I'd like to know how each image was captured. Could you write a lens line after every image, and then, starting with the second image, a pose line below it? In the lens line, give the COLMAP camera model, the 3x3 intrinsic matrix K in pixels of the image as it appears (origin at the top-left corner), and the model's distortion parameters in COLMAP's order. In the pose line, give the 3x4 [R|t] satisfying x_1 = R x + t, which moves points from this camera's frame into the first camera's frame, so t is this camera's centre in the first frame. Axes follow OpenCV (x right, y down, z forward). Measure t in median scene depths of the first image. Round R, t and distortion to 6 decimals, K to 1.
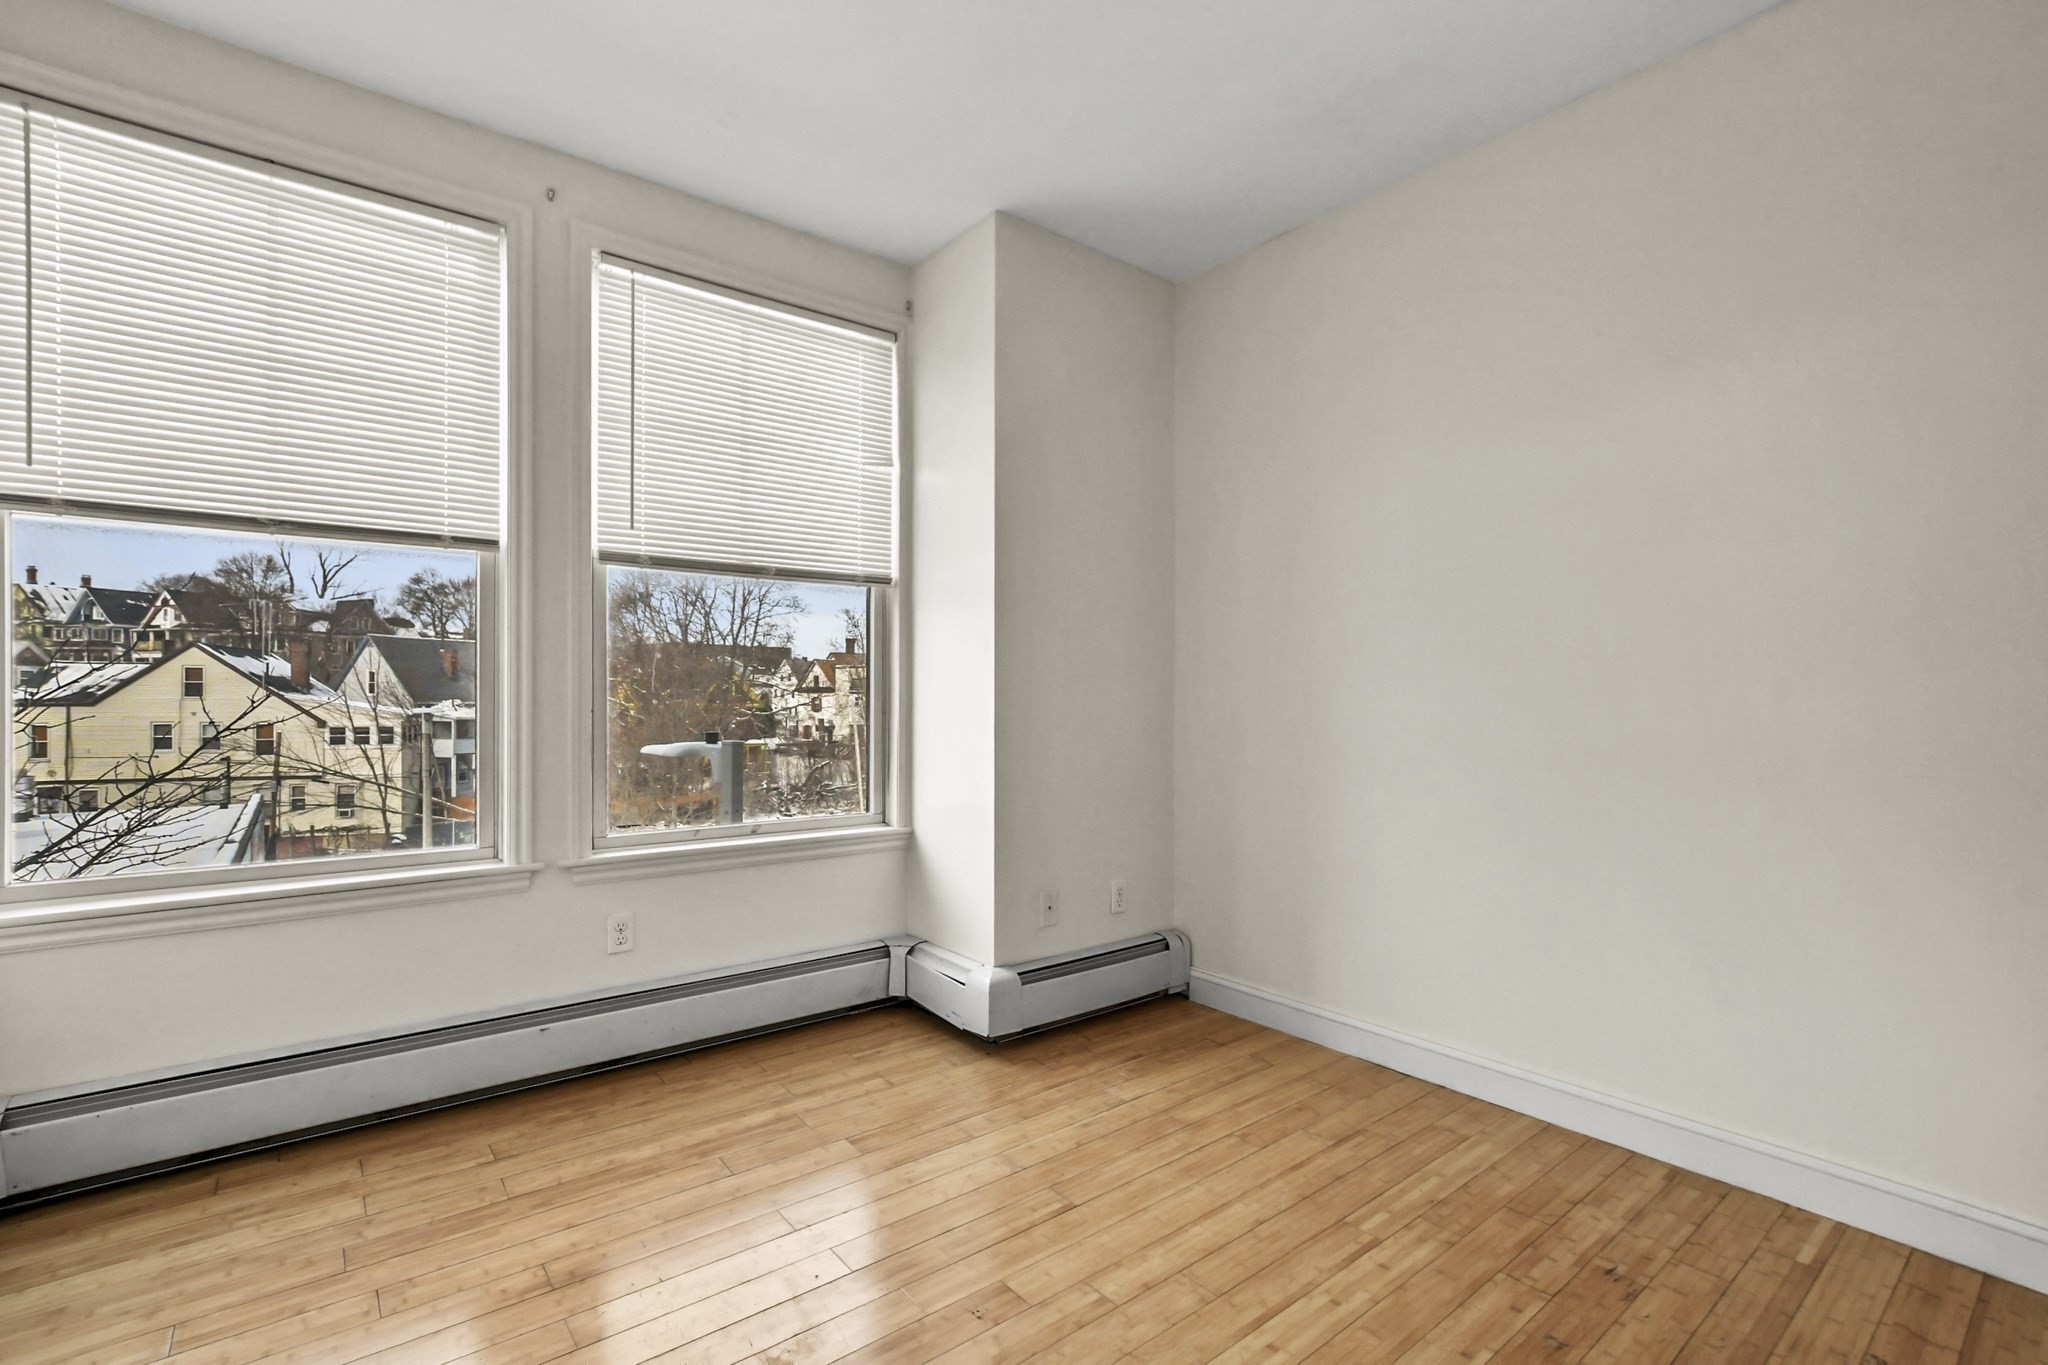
lens RADIAL K [[935.1, 0, 1021.3], [0, 935.1, 698.7], [0, 0, 1]] dist [-0.001088, 0.000305]
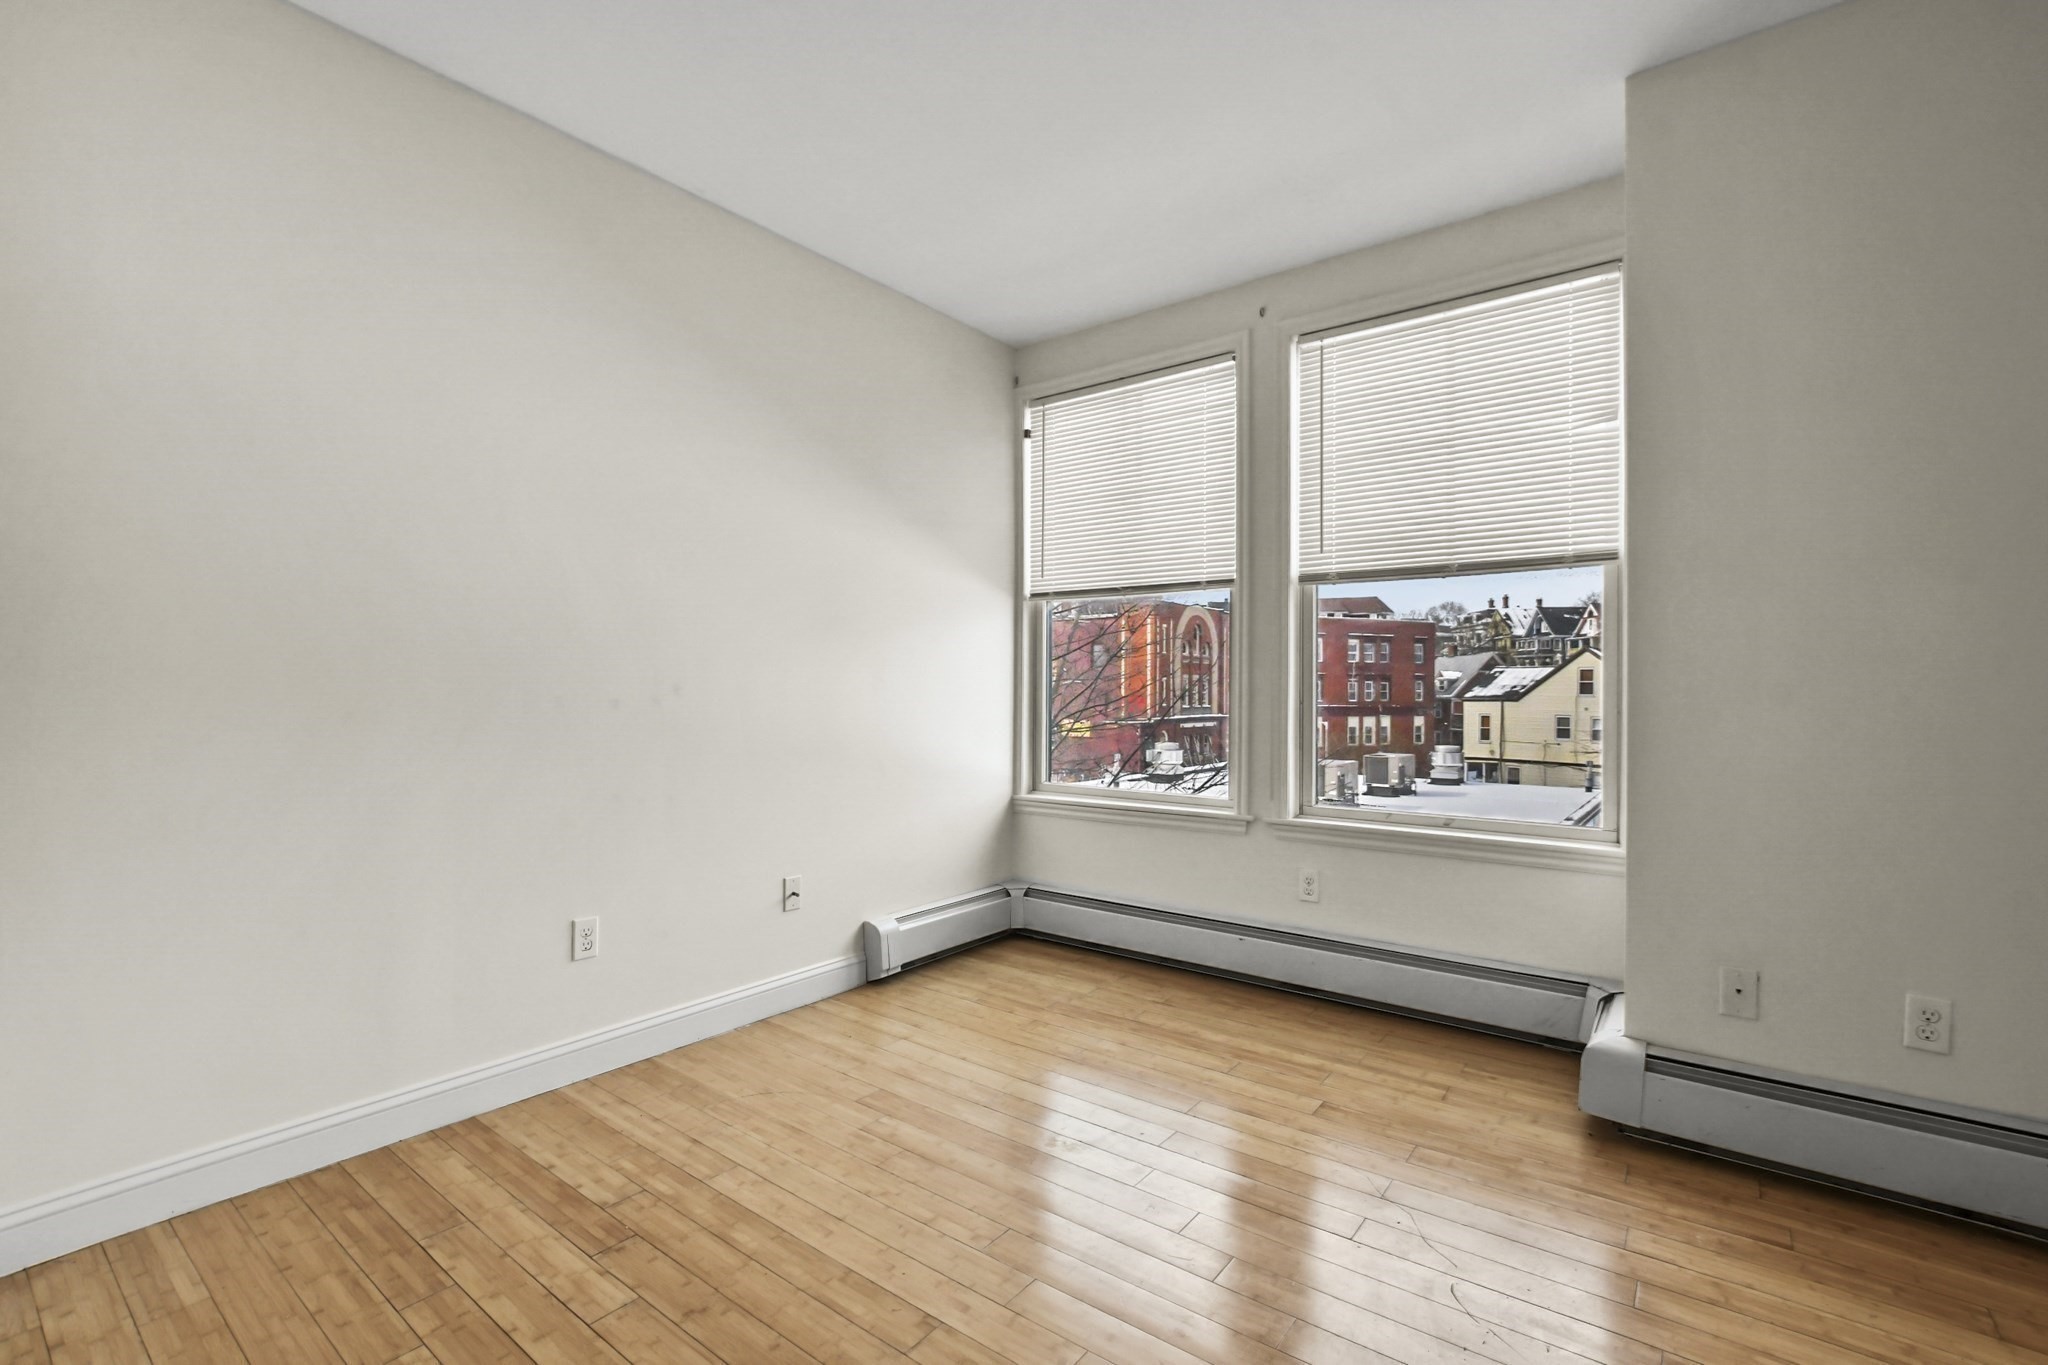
lens RADIAL K [[917.3, 0, 1004.3], [0, 917.3, 685.6], [0, 0, 1]] dist [-0.000564, 0.005914]
pose [[0.235722, -0.005219, -0.971807, 0.673415], [-0.007039, 0.999950, -0.007077, 0.000952], [0.971795, 0.008509, 0.235673, 0.344616]]
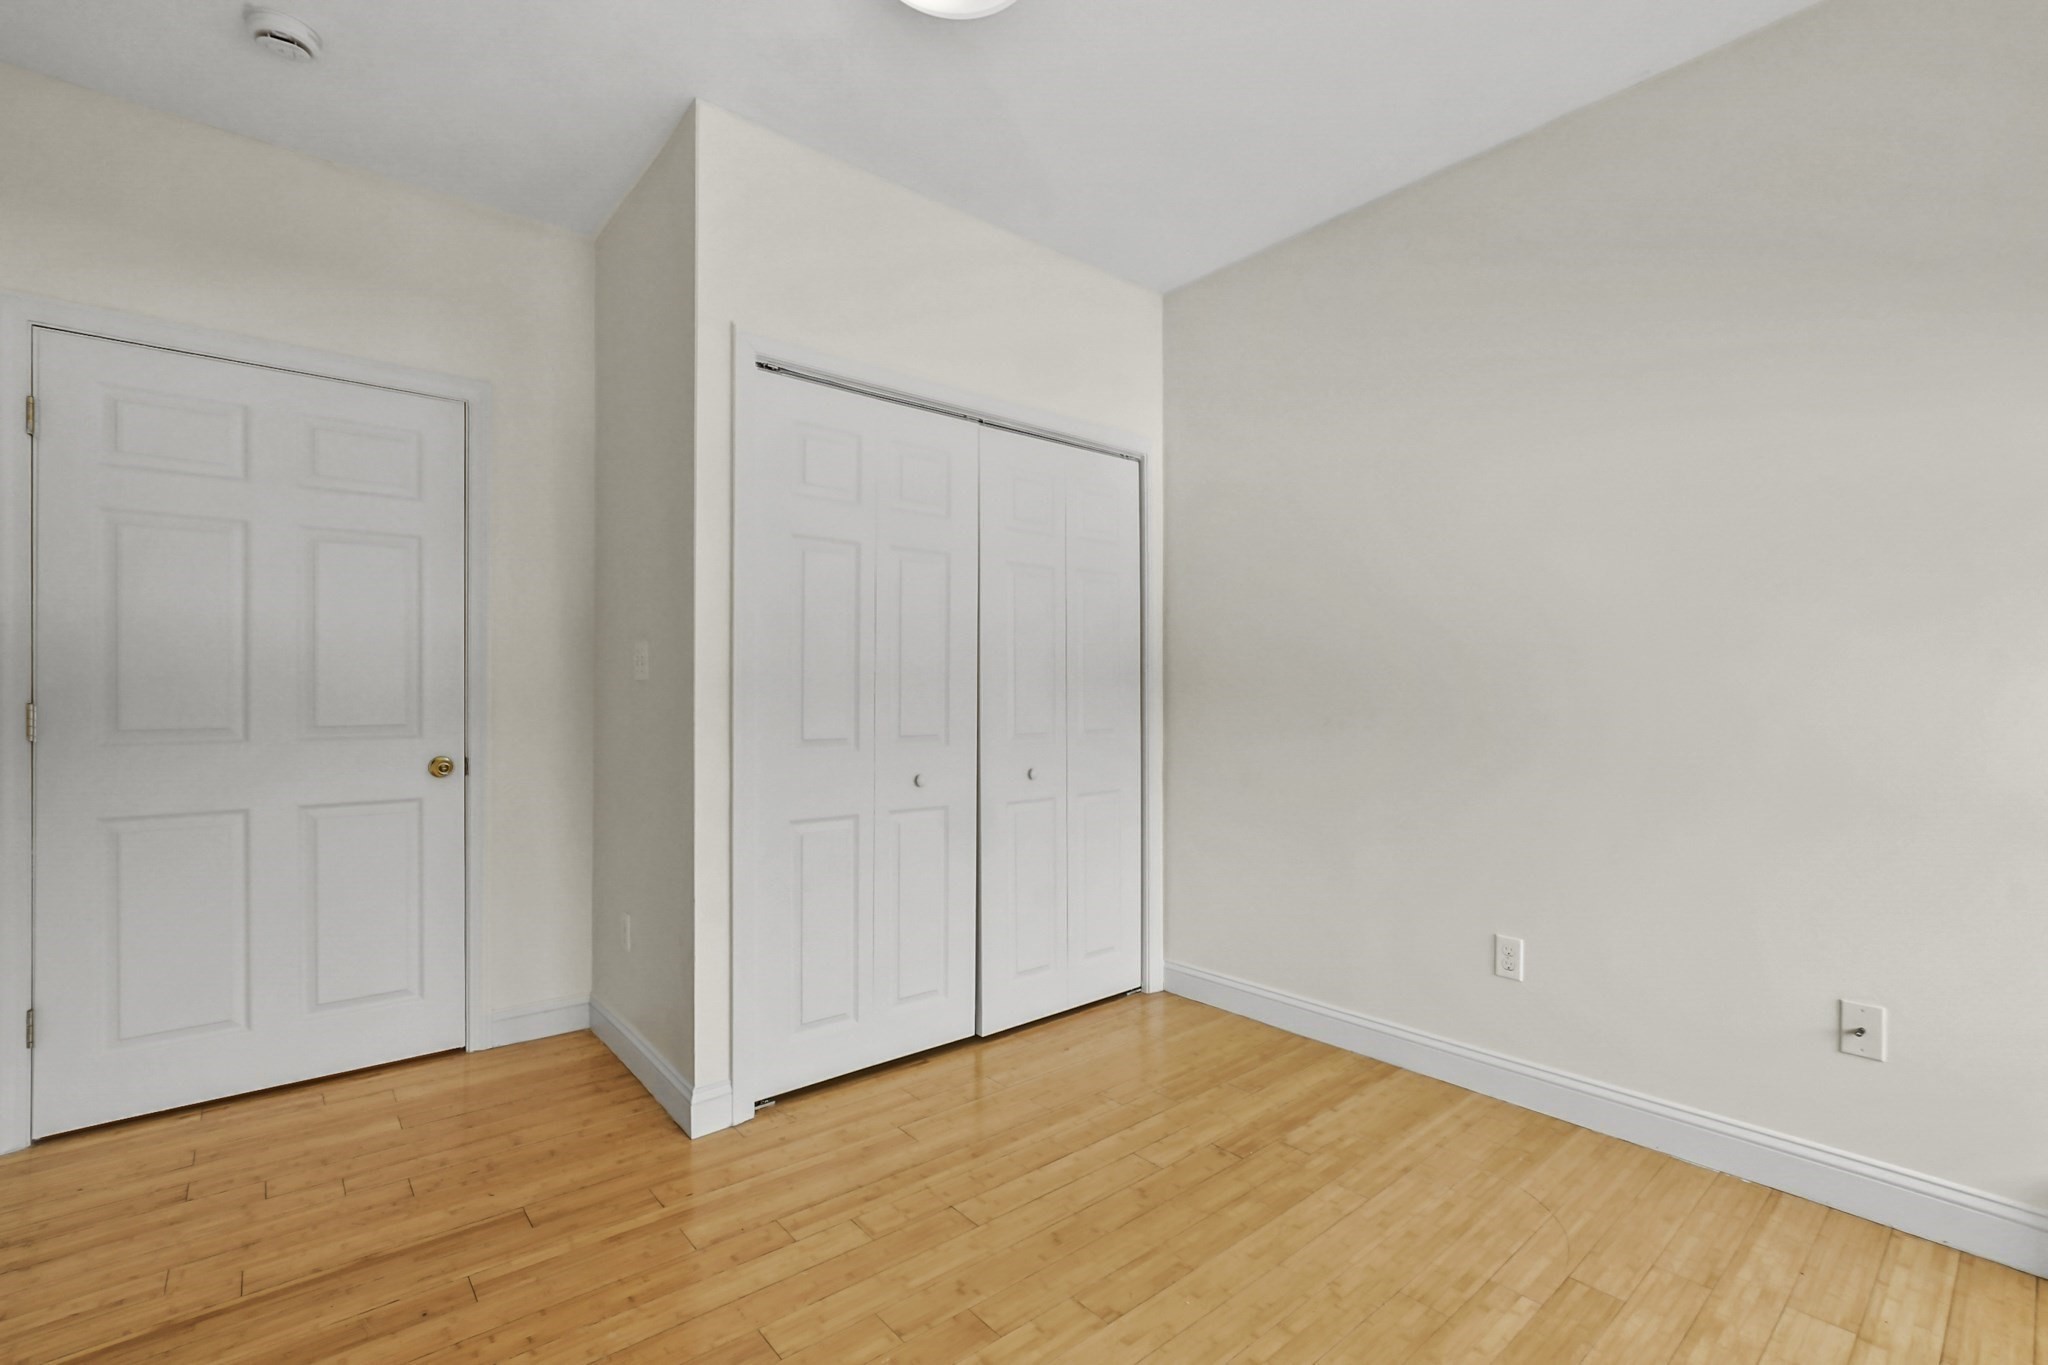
lens RADIAL K [[912.4, 0, 1025.3], [0, 912.4, 692.1], [0, 0, 1]] dist [-0.020174, 0.008396]
pose [[-0.999083, -0.004053, -0.042614, 0.147786], [-0.004160, 0.999988, 0.002434, -0.007796], [0.042603, 0.002609, -0.999089, 1.067004]]
